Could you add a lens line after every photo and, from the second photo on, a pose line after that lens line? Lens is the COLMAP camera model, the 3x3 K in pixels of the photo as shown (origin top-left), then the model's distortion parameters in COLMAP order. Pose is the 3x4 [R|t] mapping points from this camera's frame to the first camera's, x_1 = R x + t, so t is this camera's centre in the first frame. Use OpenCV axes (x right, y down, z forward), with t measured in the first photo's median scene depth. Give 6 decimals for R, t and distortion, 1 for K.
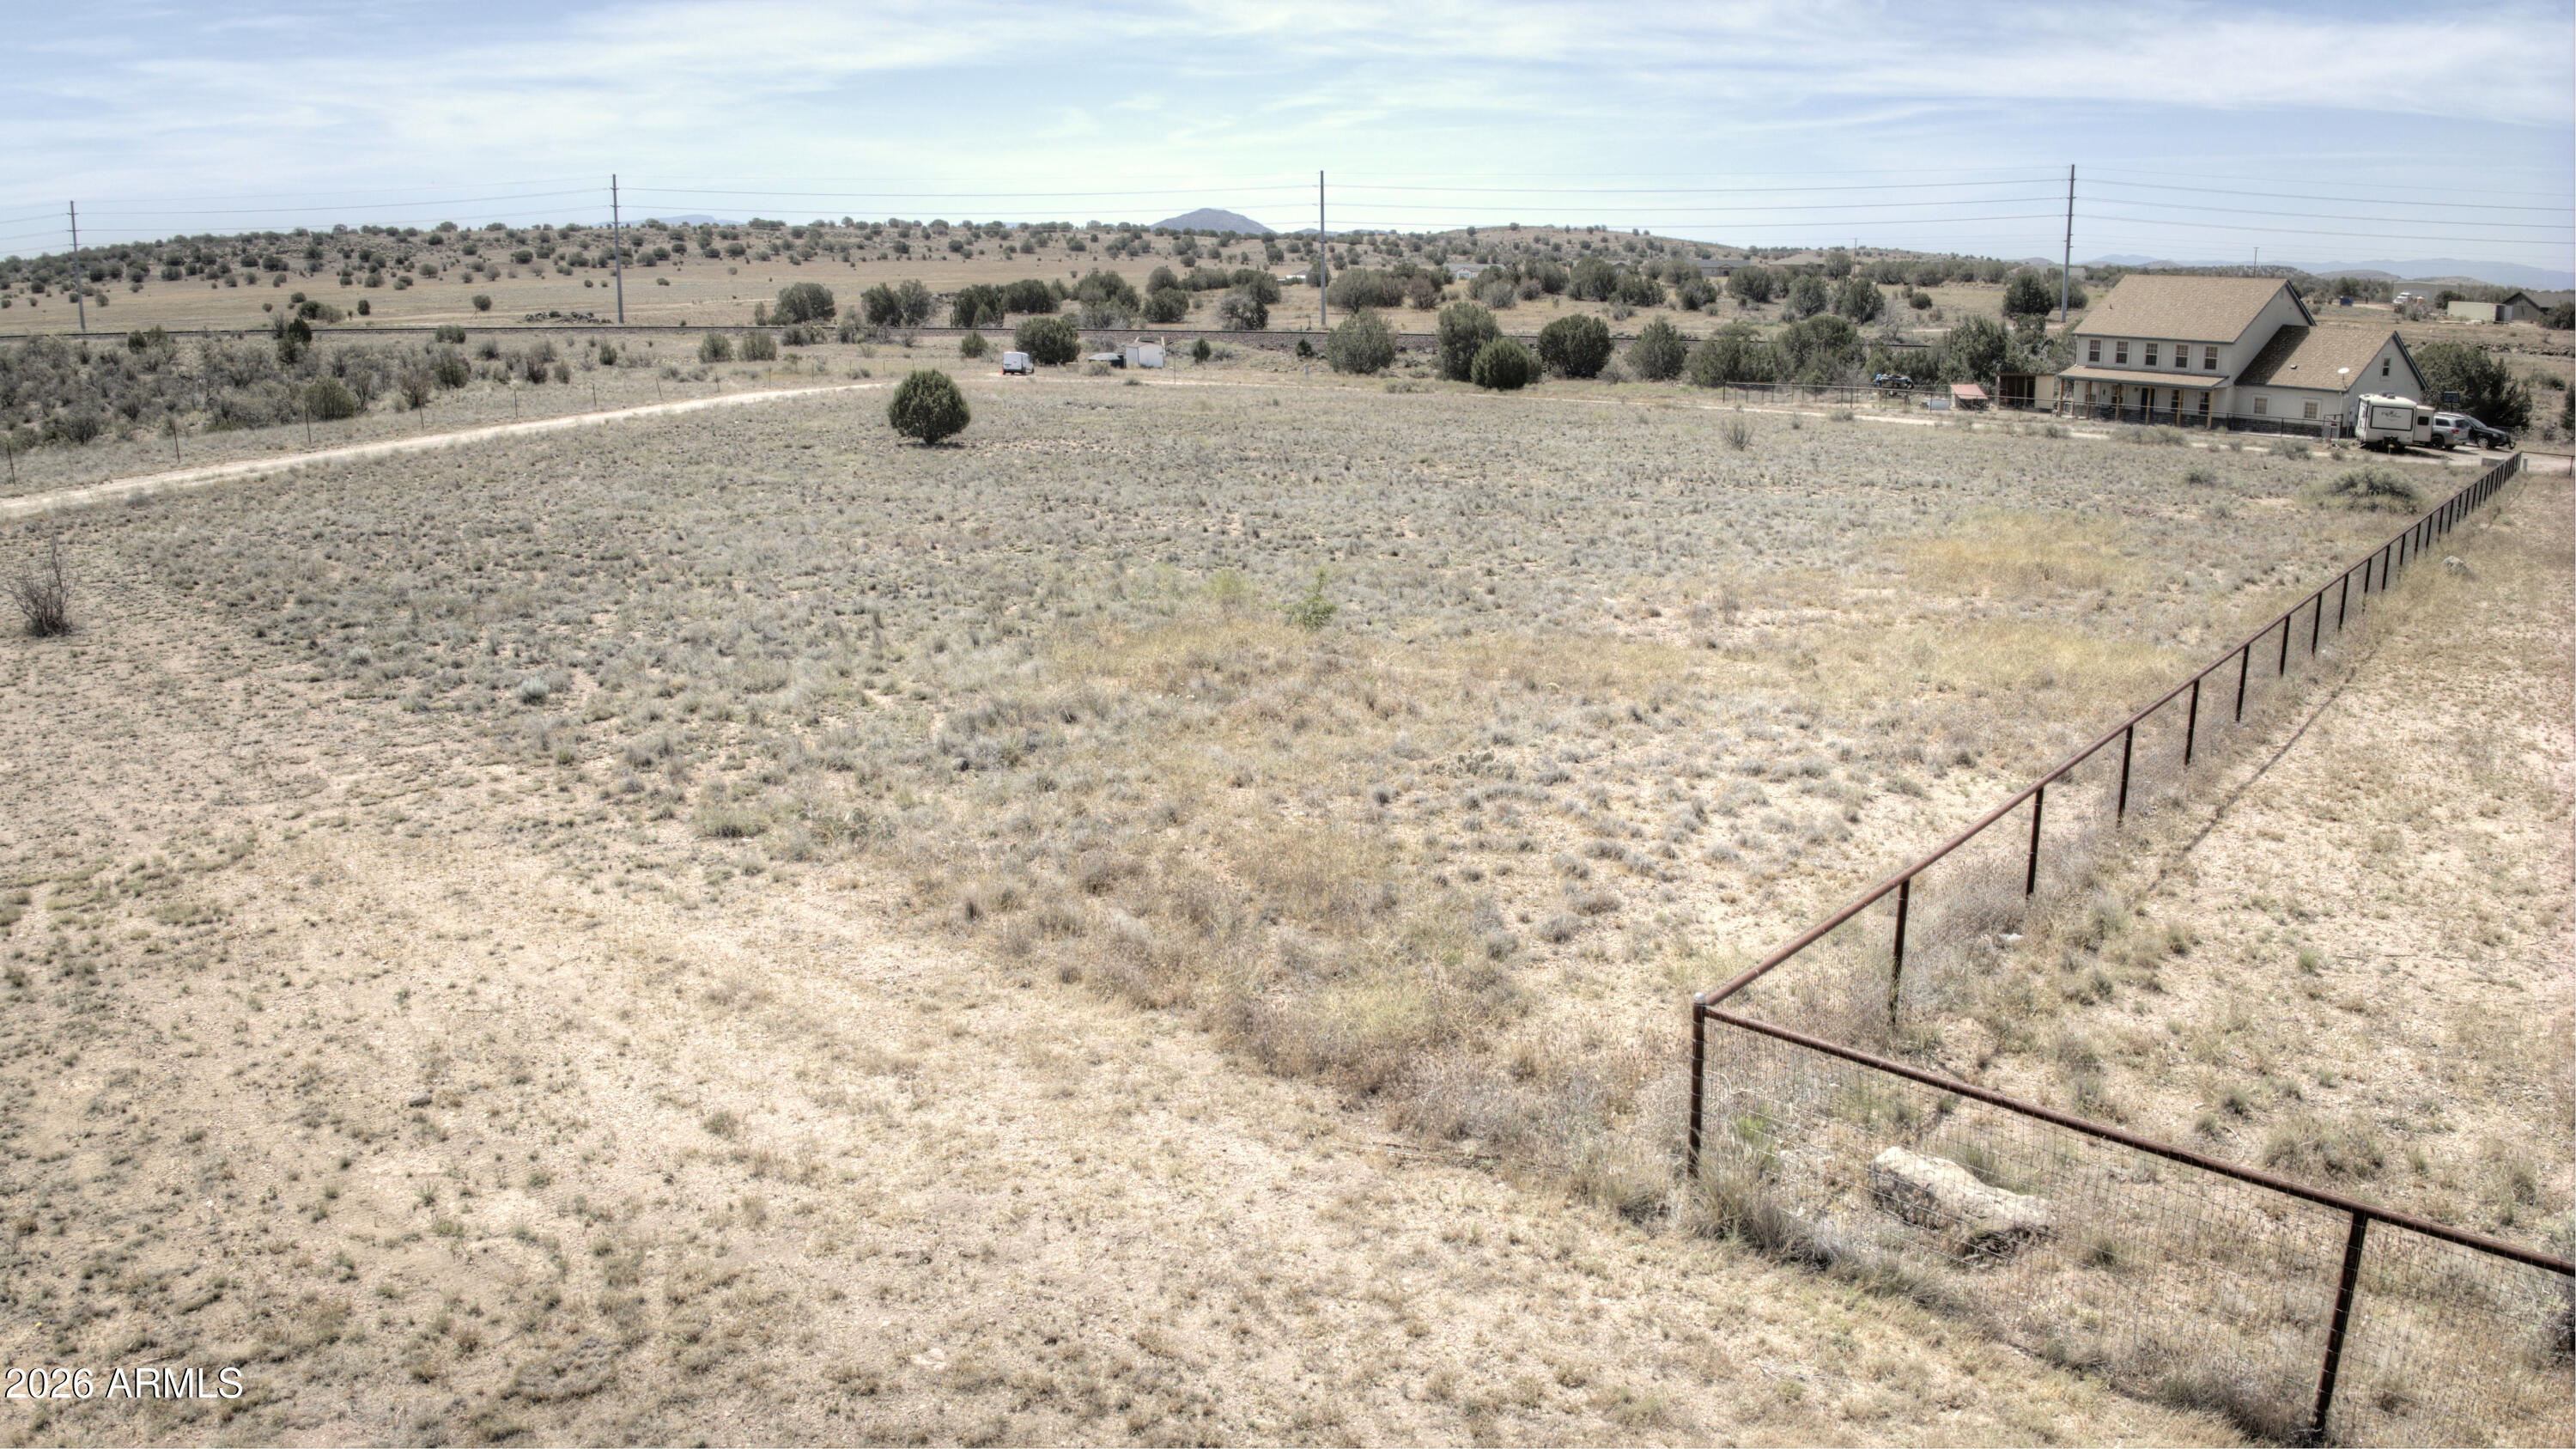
lens RADIAL K [[1807.3, 0, 1296.5], [0, 1807.3, 720.1], [0, 0, 1]] dist [-0.102410, -0.015010]
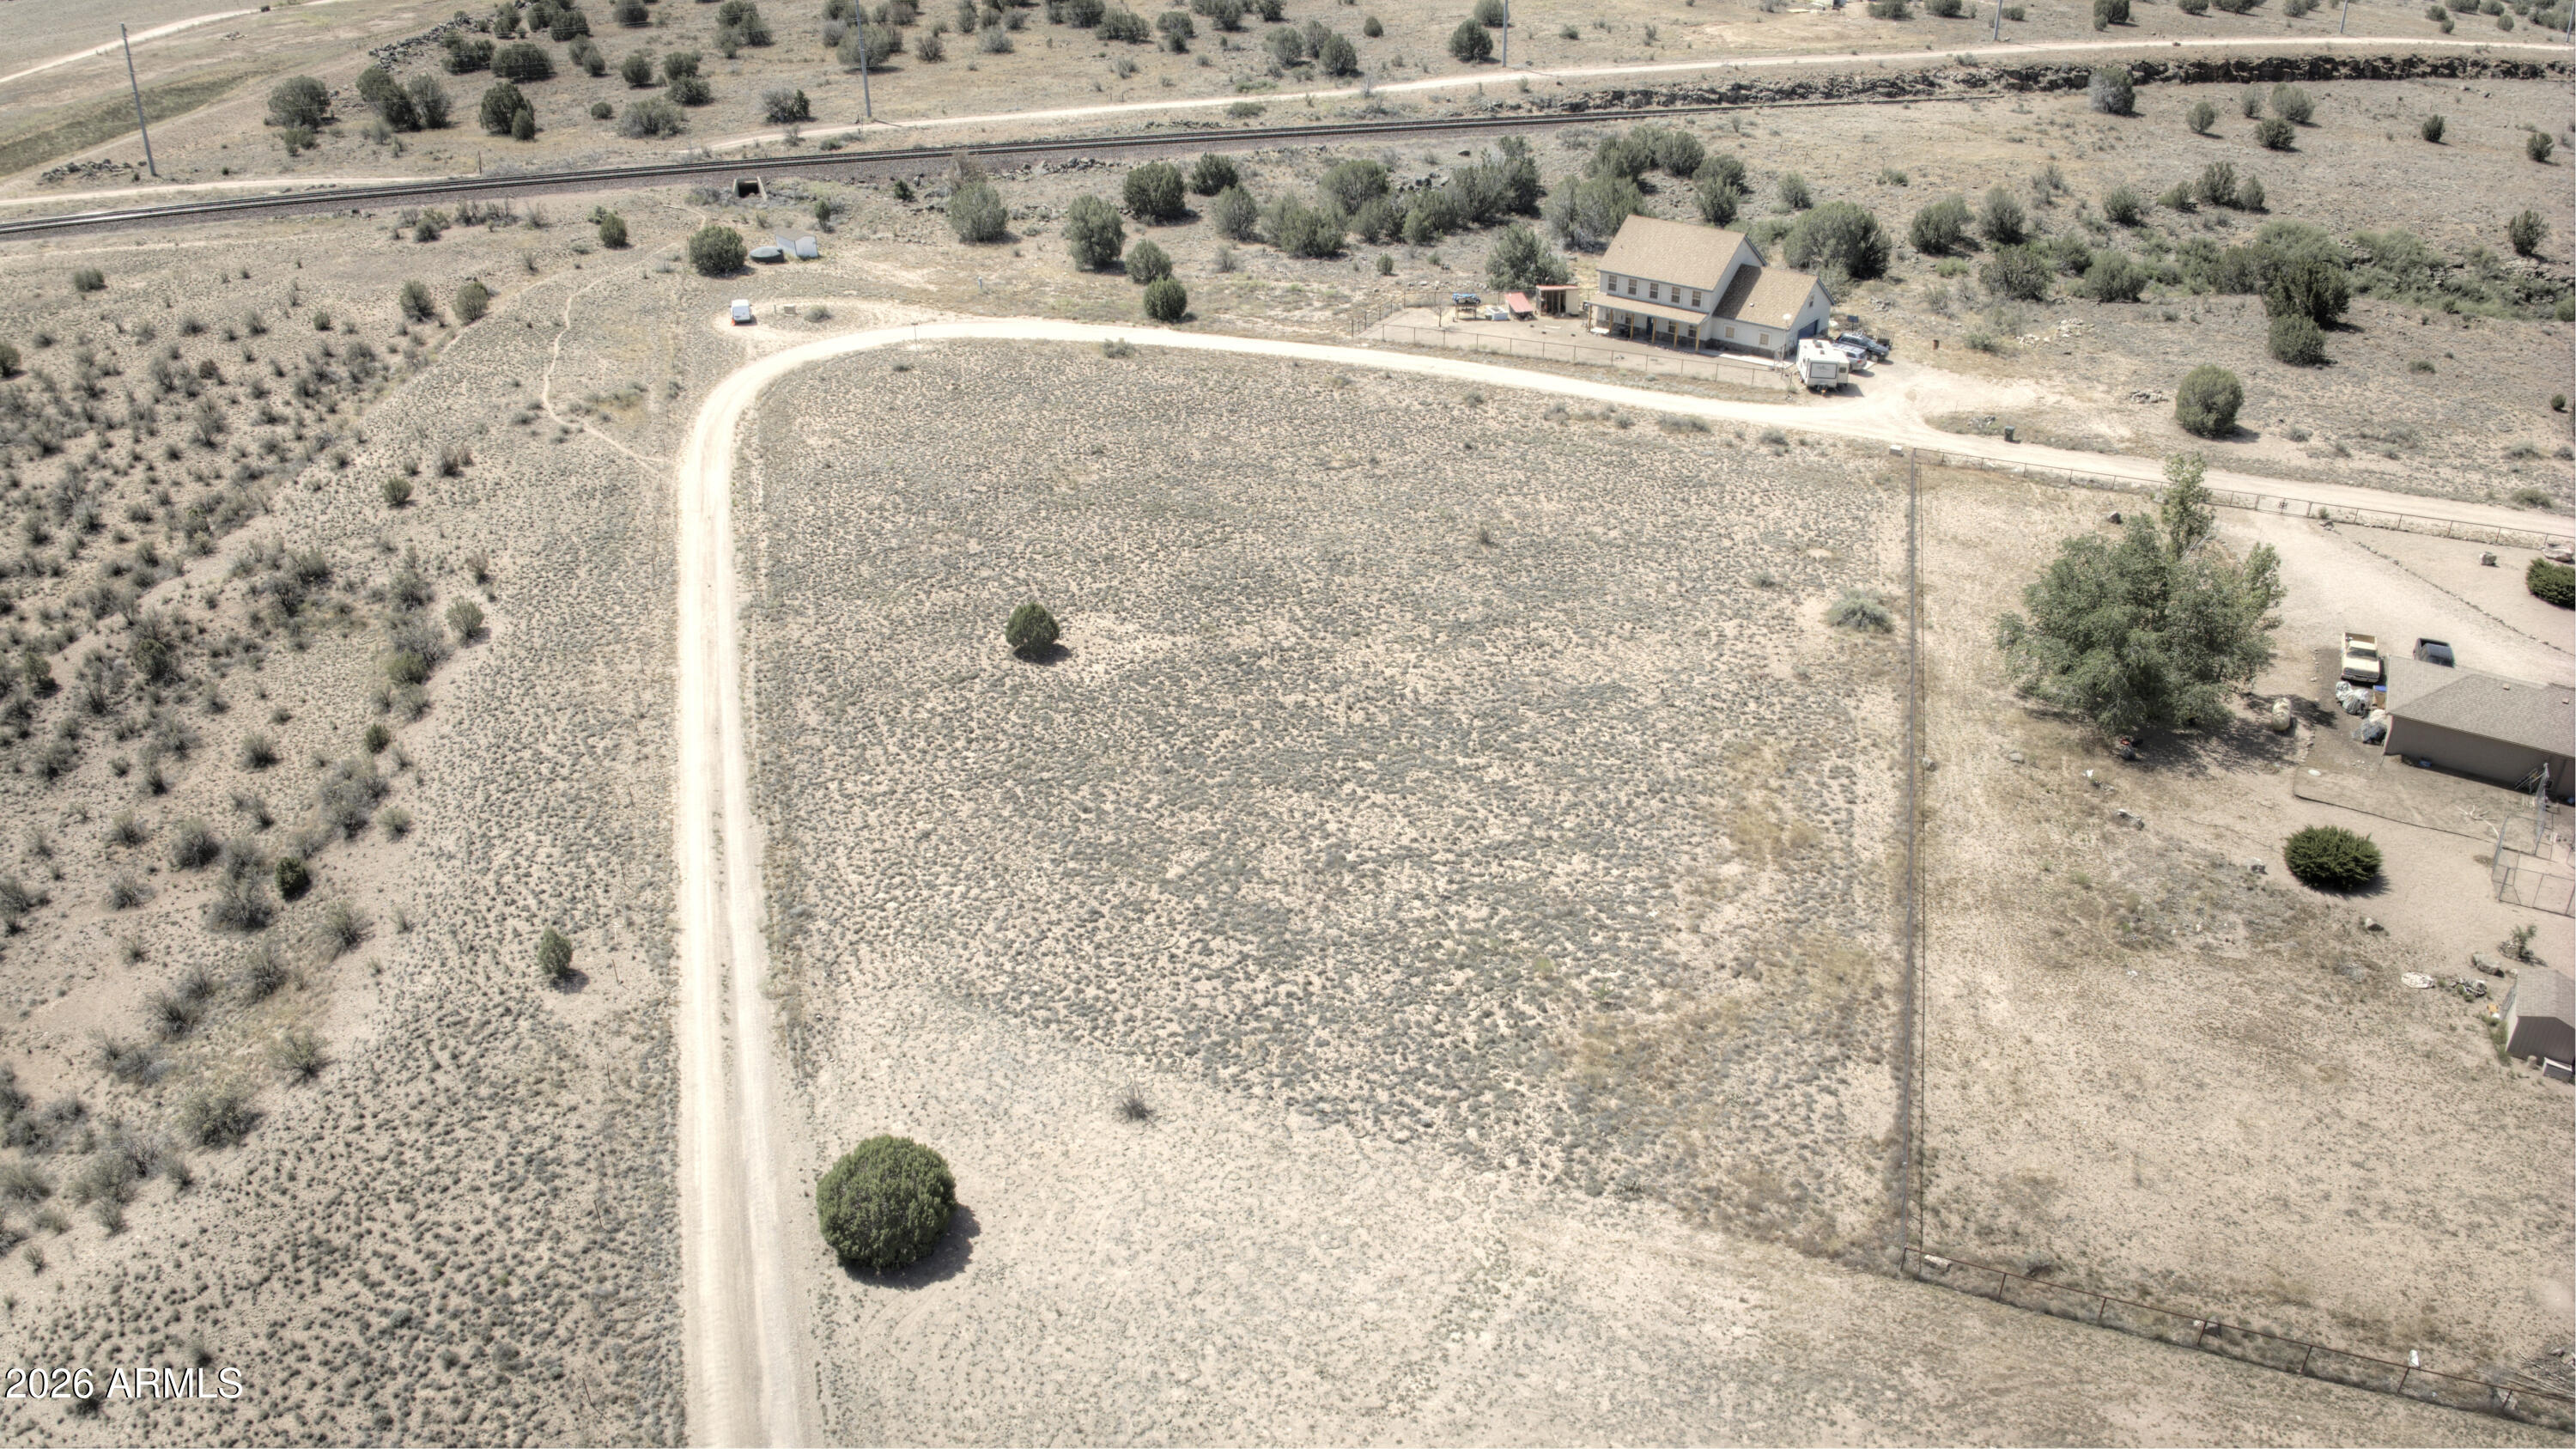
lens RADIAL K [[1807.3, 0, 1298.1], [0, 1807.3, 709.7], [0, 0, 1]] dist [-0.102410, -0.015010]
pose [[0.937198, -0.168809, 0.305228, -0.284659], [0.088563, 0.961572, 0.259876, -0.293959], [-0.337368, -0.216524, 0.916133, -0.302637]]
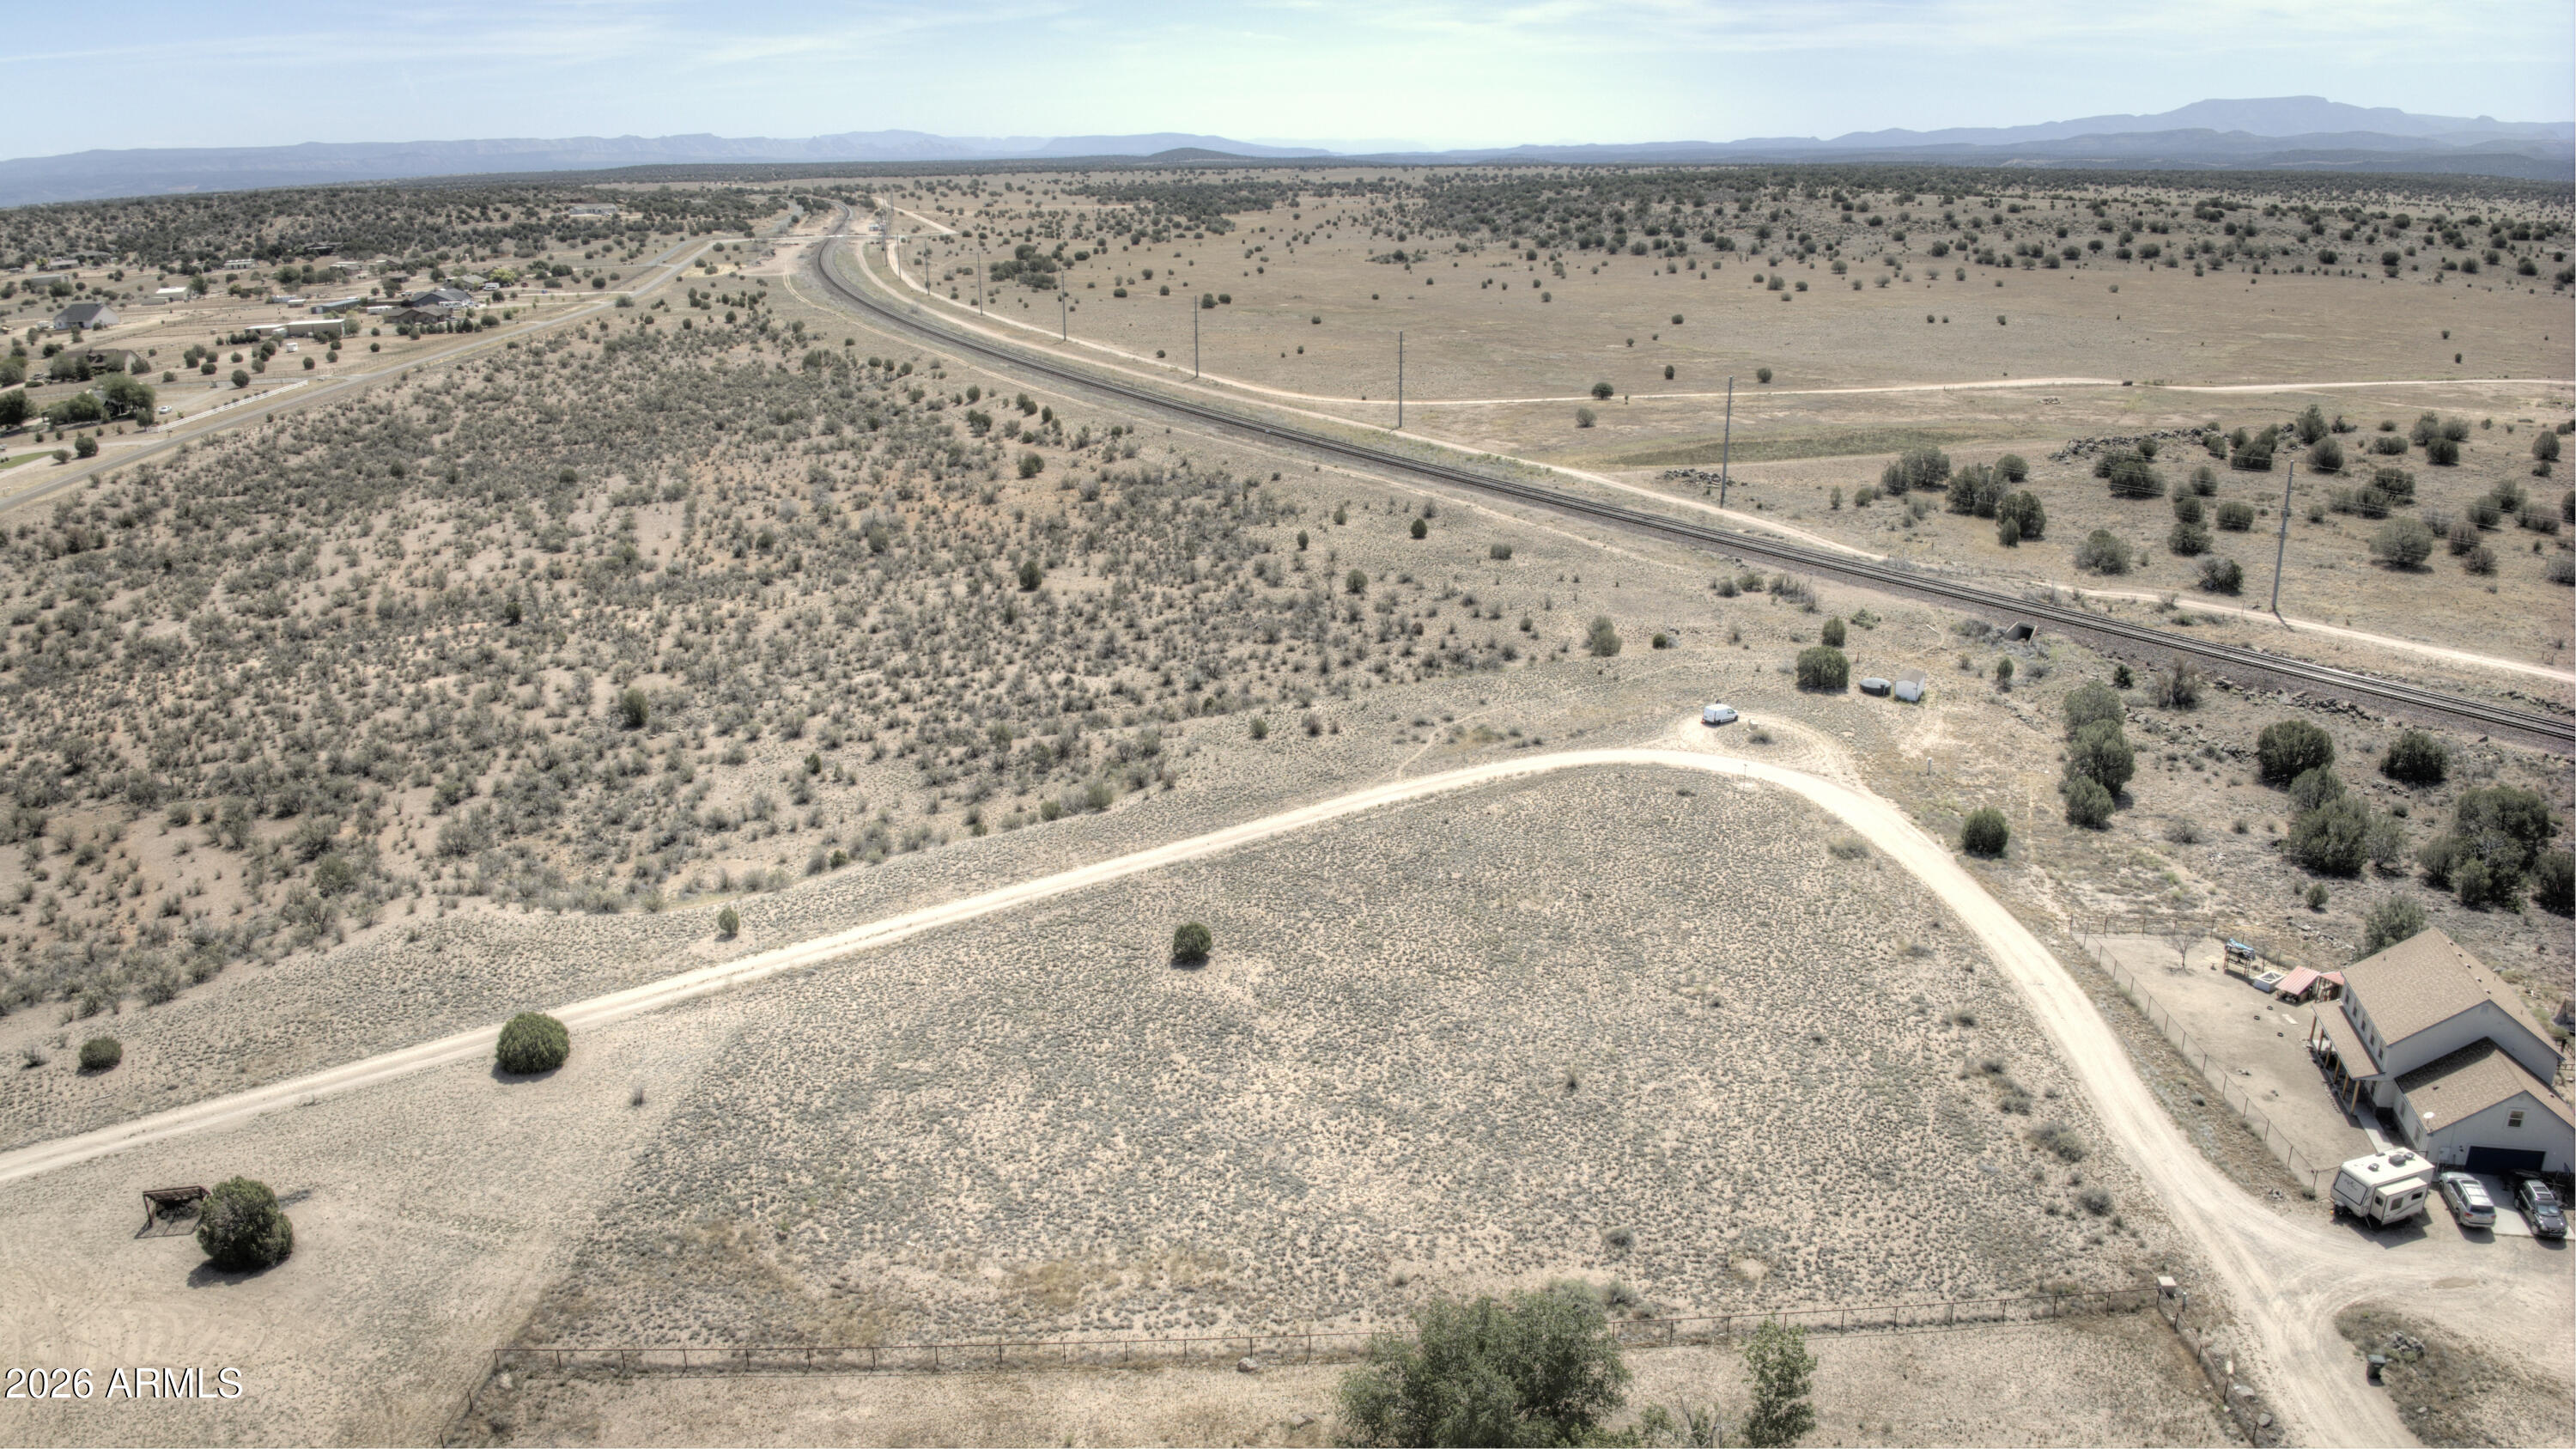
lens RADIAL K [[1807.3, 0, 1295.5], [0, 1807.3, 718.1], [0, 0, 1]] dist [-0.102410, -0.015010]
pose [[0.679454, 0.214699, -0.701603, 0.759629], [-0.169433, 0.976297, 0.134675, -0.433340], [0.713887, 0.027370, 0.699726, -0.215736]]
